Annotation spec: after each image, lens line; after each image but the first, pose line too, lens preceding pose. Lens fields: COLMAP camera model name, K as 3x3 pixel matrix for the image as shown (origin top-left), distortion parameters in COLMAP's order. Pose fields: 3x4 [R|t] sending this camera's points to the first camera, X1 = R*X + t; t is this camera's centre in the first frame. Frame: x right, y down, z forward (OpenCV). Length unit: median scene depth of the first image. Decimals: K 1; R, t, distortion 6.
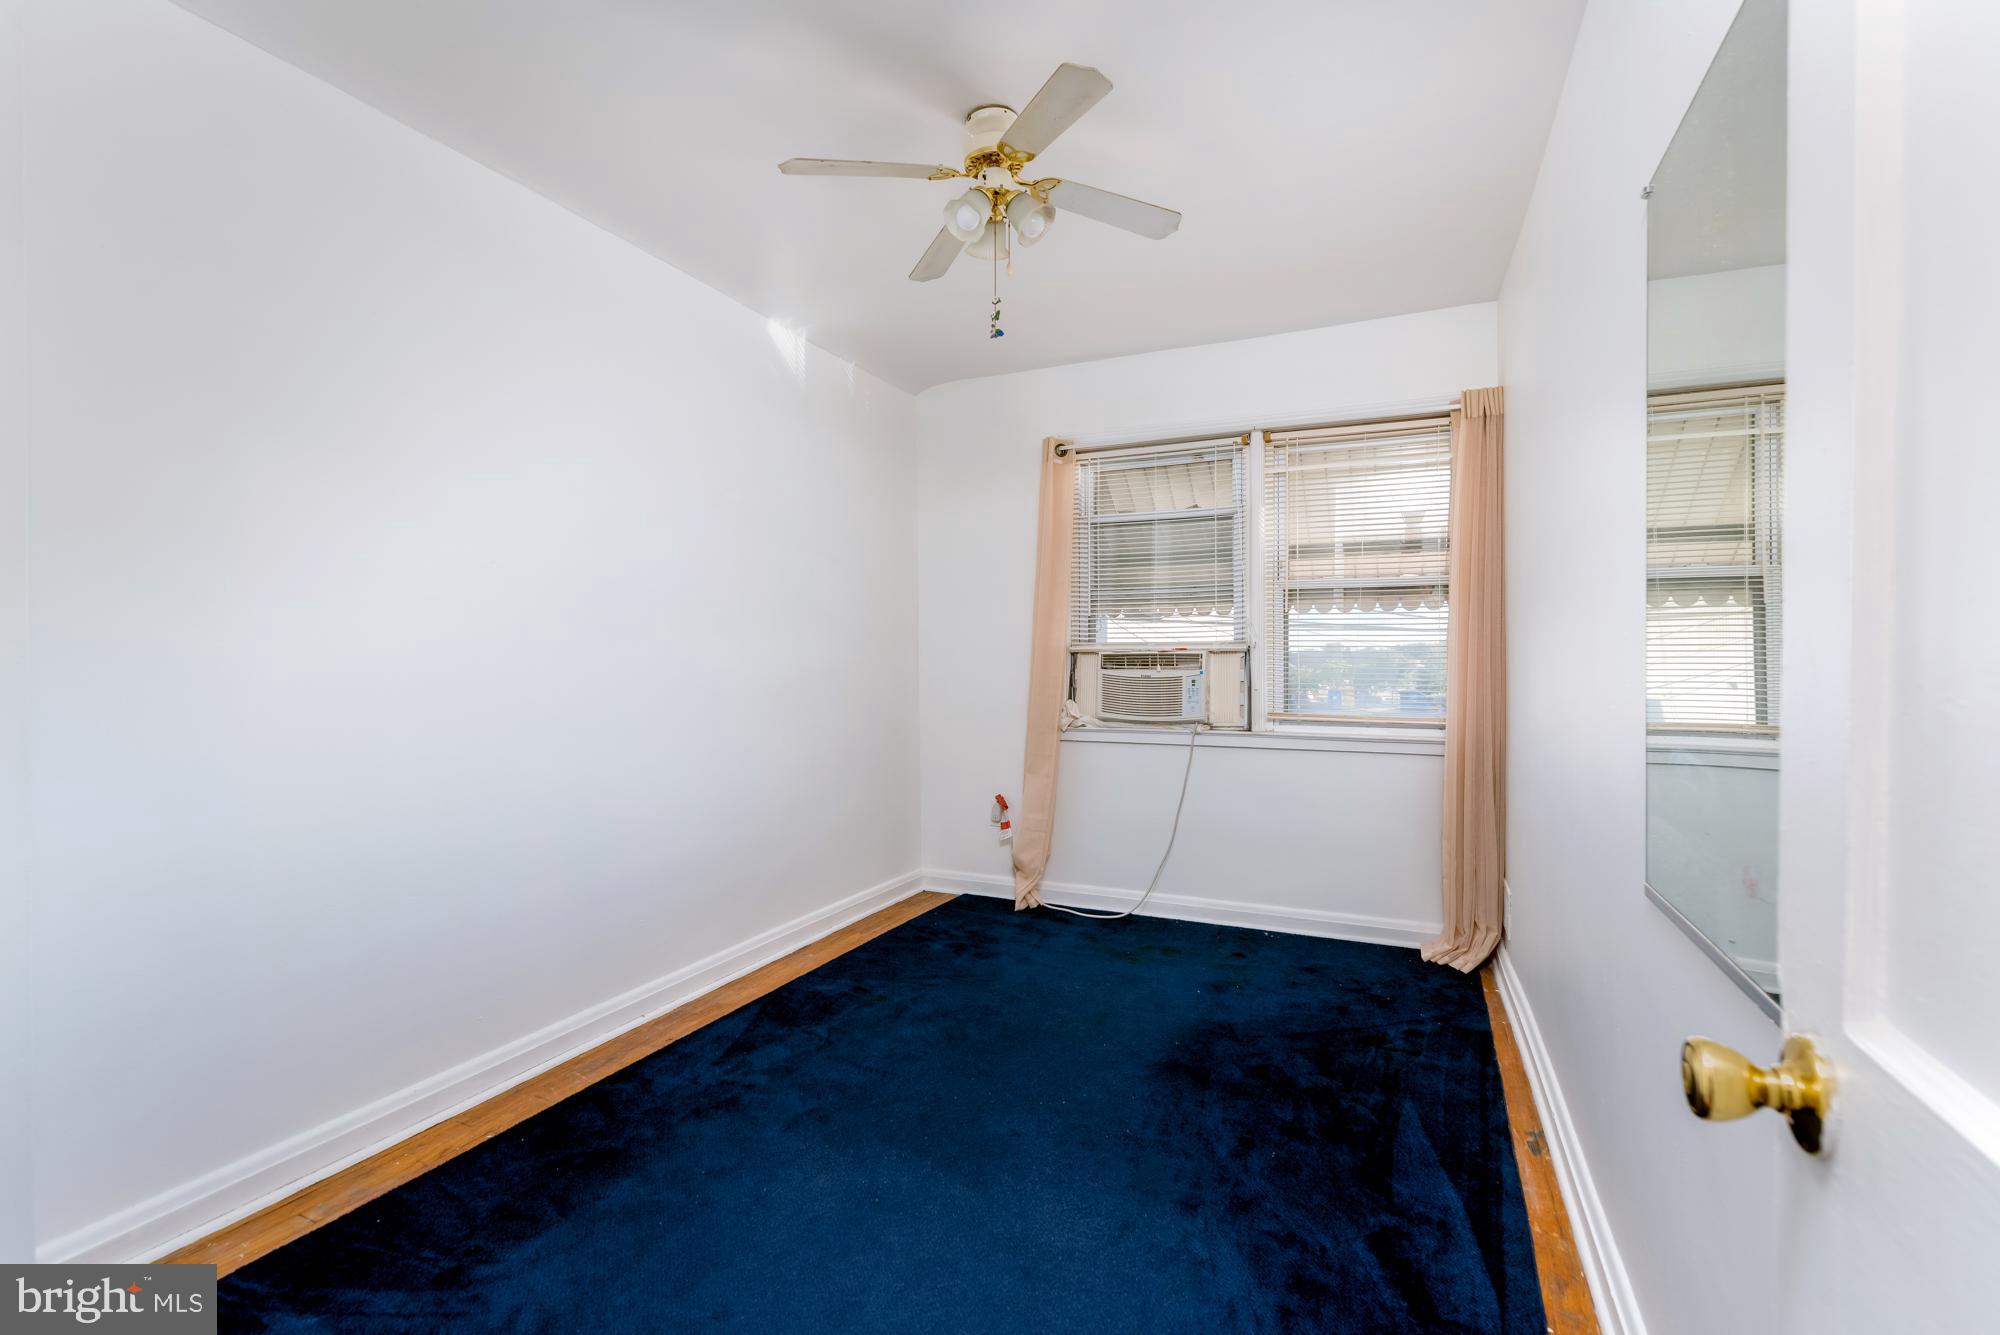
lens RADIAL K [[852.8, 0, 983.0], [0, 852.8, 661.5], [0, 0, 1]] dist [0.000146, 0.000055]
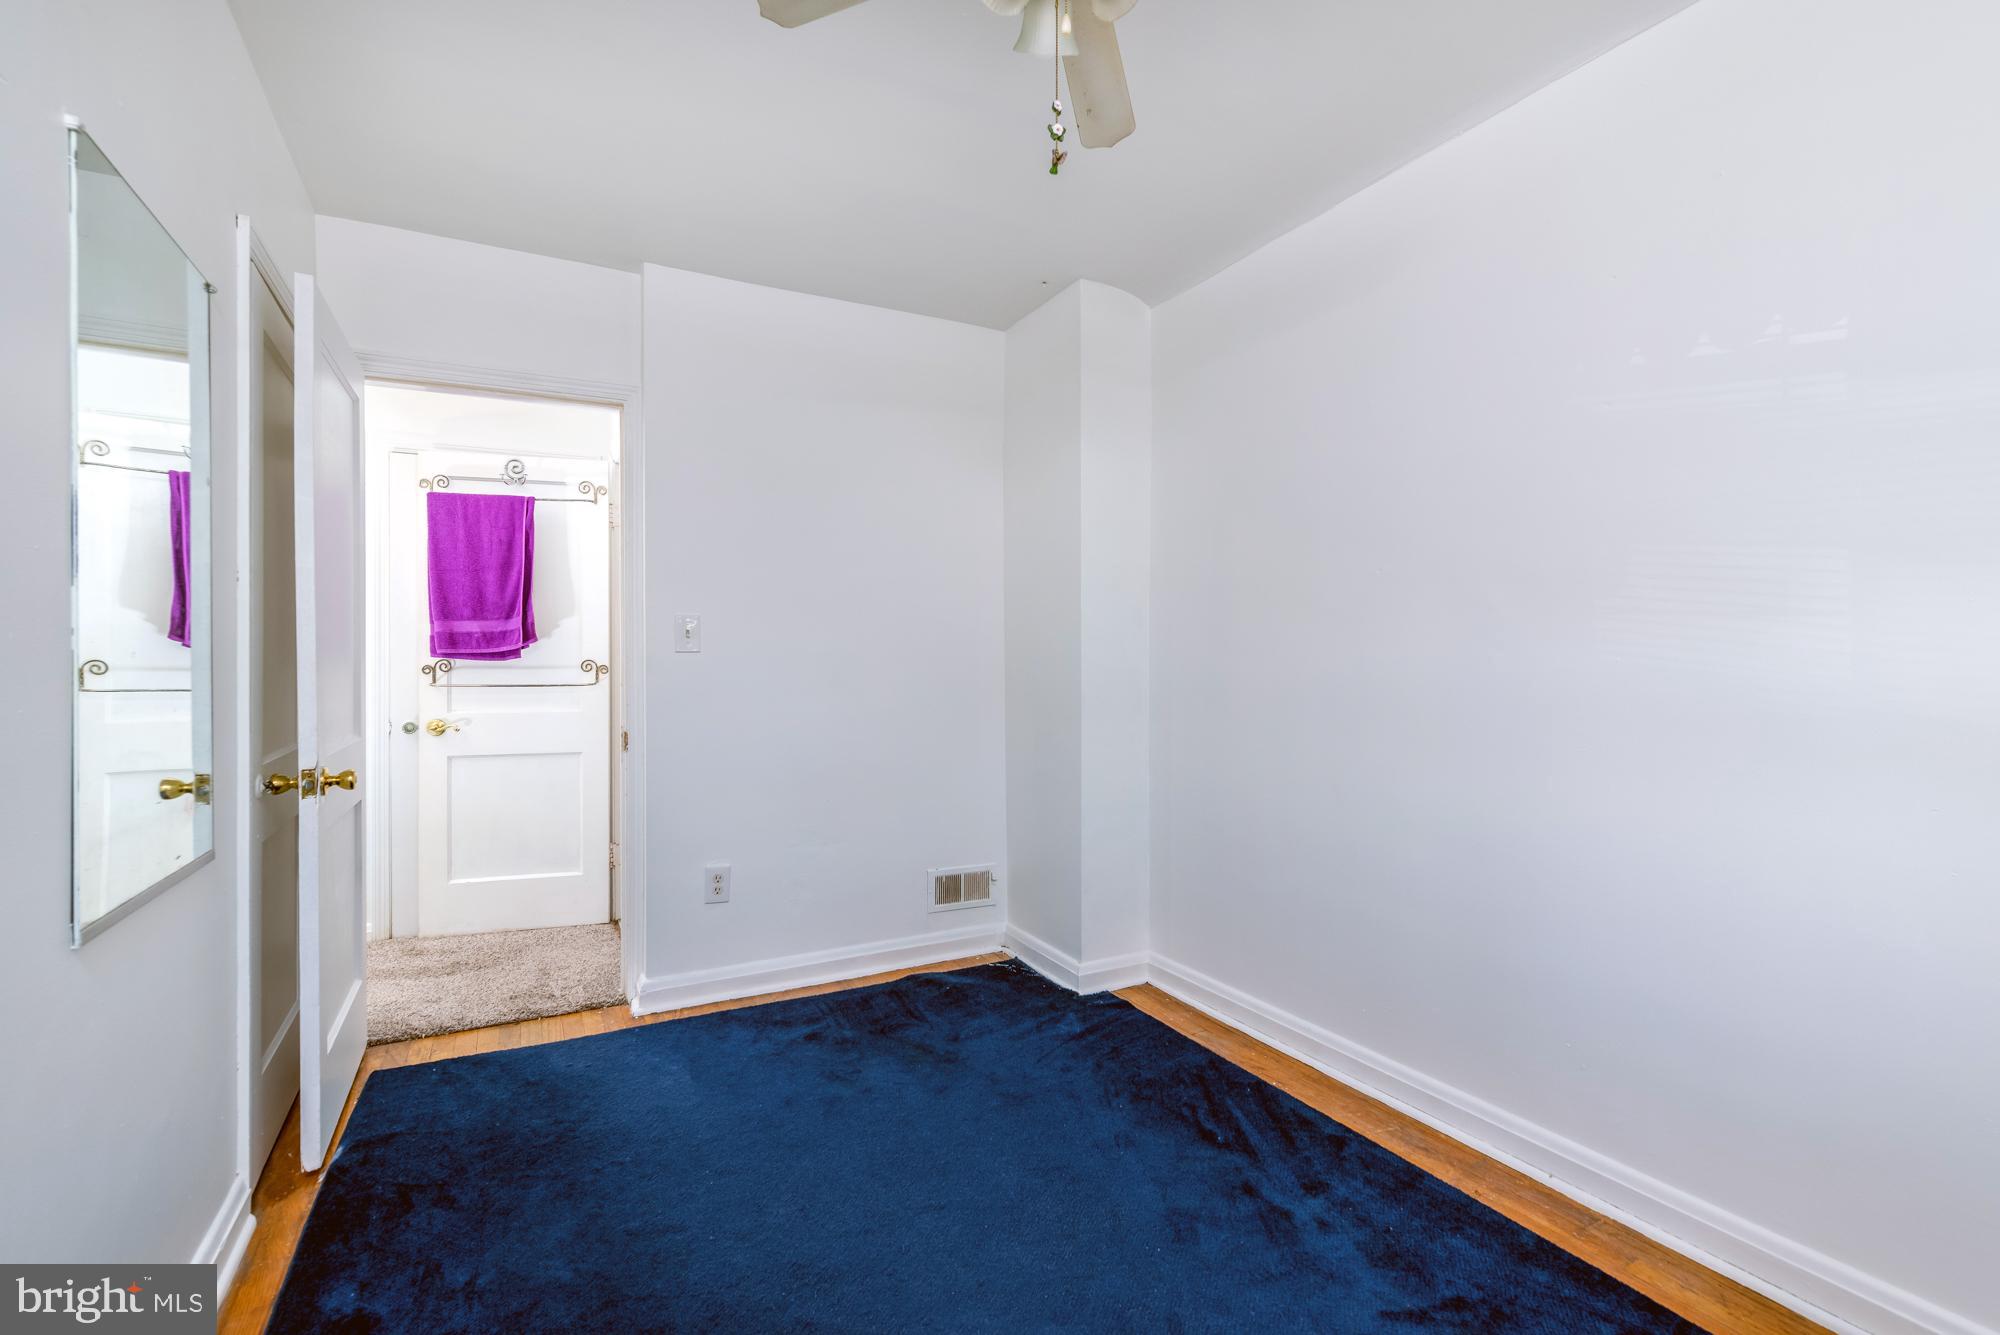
lens RADIAL K [[852.8, 0, 983.0], [0, 852.8, 661.5], [0, 0, 1]] dist [0.000146, 0.000055]
pose [[-0.577074, 0.001603, -0.816690, 0.447151], [0.000293, 0.999998, 0.001756, -0.001147], [0.816692, 0.000774, -0.577074, 1.067228]]
